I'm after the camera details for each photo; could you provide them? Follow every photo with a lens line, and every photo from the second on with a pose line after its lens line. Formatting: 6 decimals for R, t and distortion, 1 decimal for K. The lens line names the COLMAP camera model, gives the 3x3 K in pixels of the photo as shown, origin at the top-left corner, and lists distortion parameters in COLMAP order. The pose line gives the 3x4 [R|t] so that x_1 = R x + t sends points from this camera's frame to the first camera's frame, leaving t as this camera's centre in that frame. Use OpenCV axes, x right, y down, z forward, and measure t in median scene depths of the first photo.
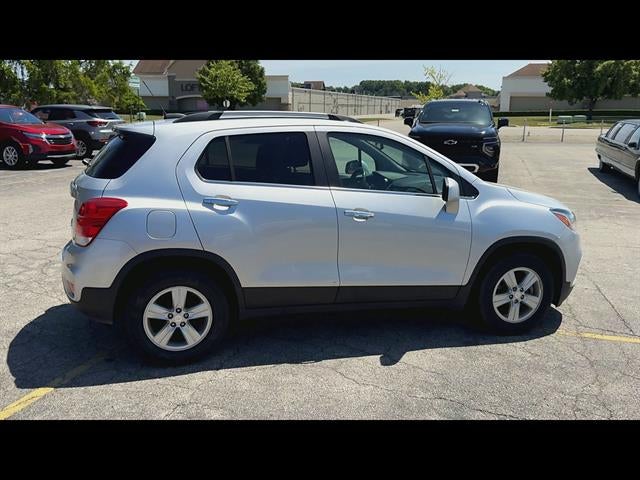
lens RADIAL K [[597.3, 0, 320.0], [0, 597.3, 240.0], [0, 0, 1]] dist [0.162549, -0.320894]
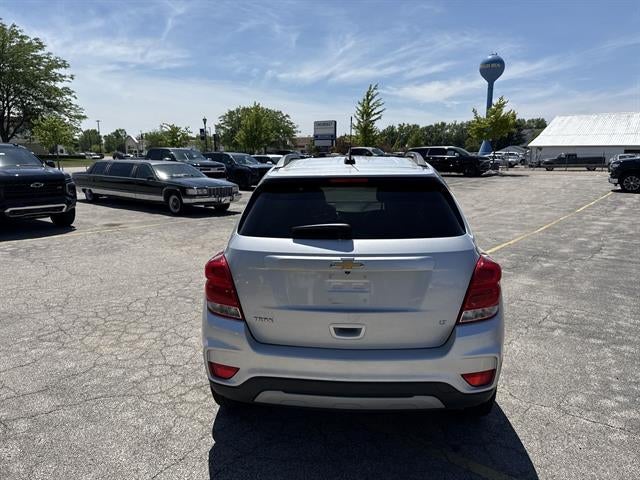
lens RADIAL K [[448.9, 0, 320.0], [0, 448.9, 240.0], [0, 0, 1]] dist [0.083406, -0.115078]
pose [[0.336618, -0.185352, 0.923219, -0.949621], [0.204540, 0.971419, 0.120451, -0.199881], [-0.919158, 0.148289, 0.364909, 0.913774]]
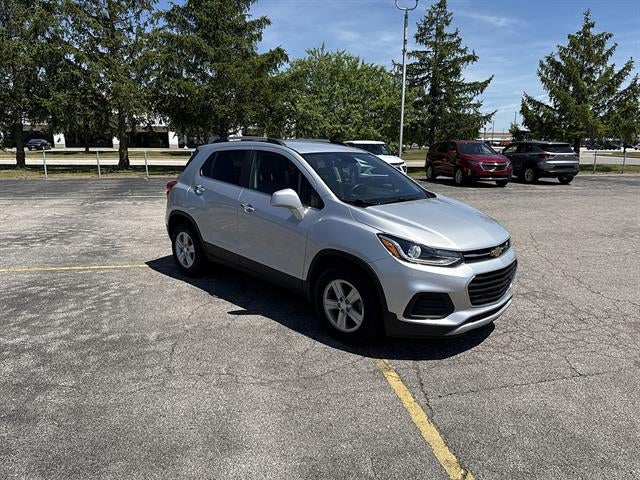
lens RADIAL K [[463.2, 0, 320.0], [0, 463.2, 240.0], [0, 0, 1]] dist [0.087305, -0.134885]
pose [[0.480392, 0.174980, -0.859422, 1.142456], [-0.189996, 0.977390, 0.092797, -0.105761], [0.856227, 0.118708, 0.502775, 0.614843]]
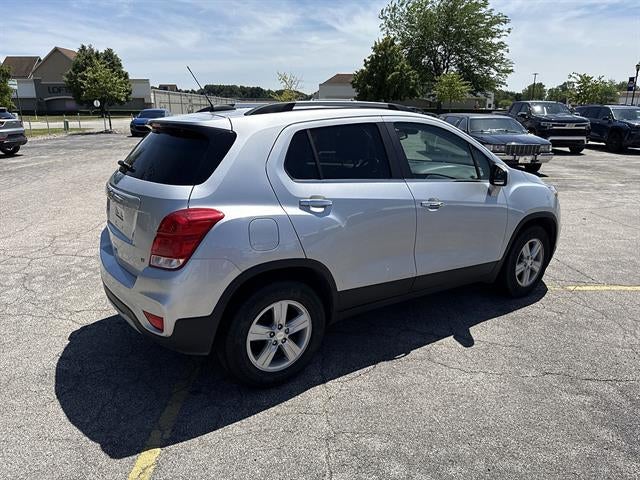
lens RADIAL K [[448.9, 0, 320.0], [0, 448.9, 240.0], [0, 0, 1]] dist [0.083406, -0.115078]
pose [[0.947861, -0.097194, 0.303501, -0.357866], [0.076090, 0.993835, 0.080634, -0.059974], [-0.309467, -0.053336, 0.949413, 0.339018]]
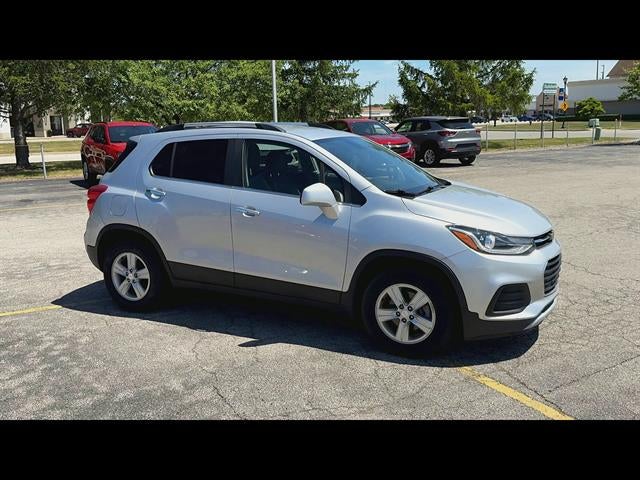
lens RADIAL K [[617.5, 0, 320.0], [0, 617.5, 240.0], [0, 0, 1]] dist [0.170131, -0.375179]
pose [[0.729992, 0.101393, -0.675893, 0.989219], [-0.114216, 0.993125, 0.025624, -0.035207], [0.673845, 0.058493, 0.736554, 0.237011]]
